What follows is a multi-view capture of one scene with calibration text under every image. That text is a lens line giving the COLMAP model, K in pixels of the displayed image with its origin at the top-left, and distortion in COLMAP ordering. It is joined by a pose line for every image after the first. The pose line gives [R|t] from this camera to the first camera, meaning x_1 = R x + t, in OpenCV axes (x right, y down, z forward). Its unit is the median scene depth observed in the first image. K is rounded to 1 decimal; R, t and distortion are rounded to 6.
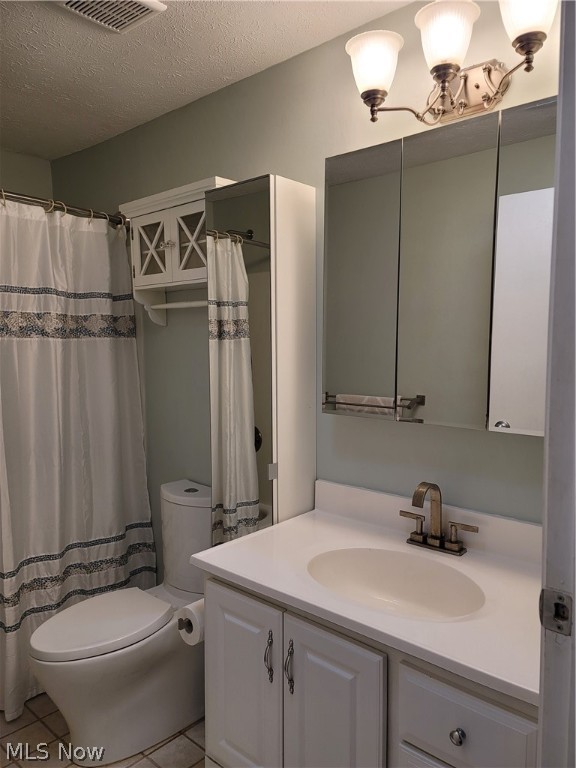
lens RADIAL K [[572.1, 0, 289.3], [0, 572.1, 374.5], [0, 0, 1]] dist [0.082647, -0.037269]
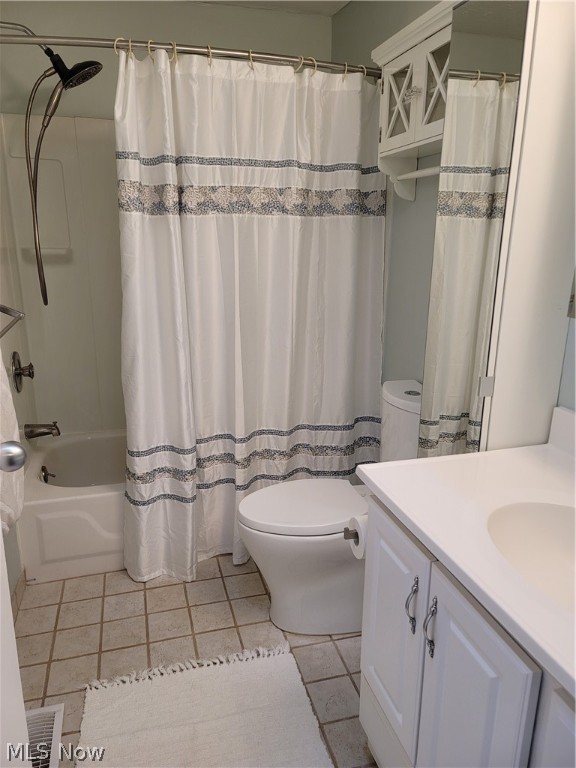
lens RADIAL K [[572.1, 0, 289.3], [0, 572.1, 374.5], [0, 0, 1]] dist [0.082647, -0.037269]
pose [[0.847385, 0.140540, -0.512042, 0.112954], [-0.043354, 0.979429, 0.197077, 0.007494], [0.529206, -0.144801, 0.836046, 0.159969]]
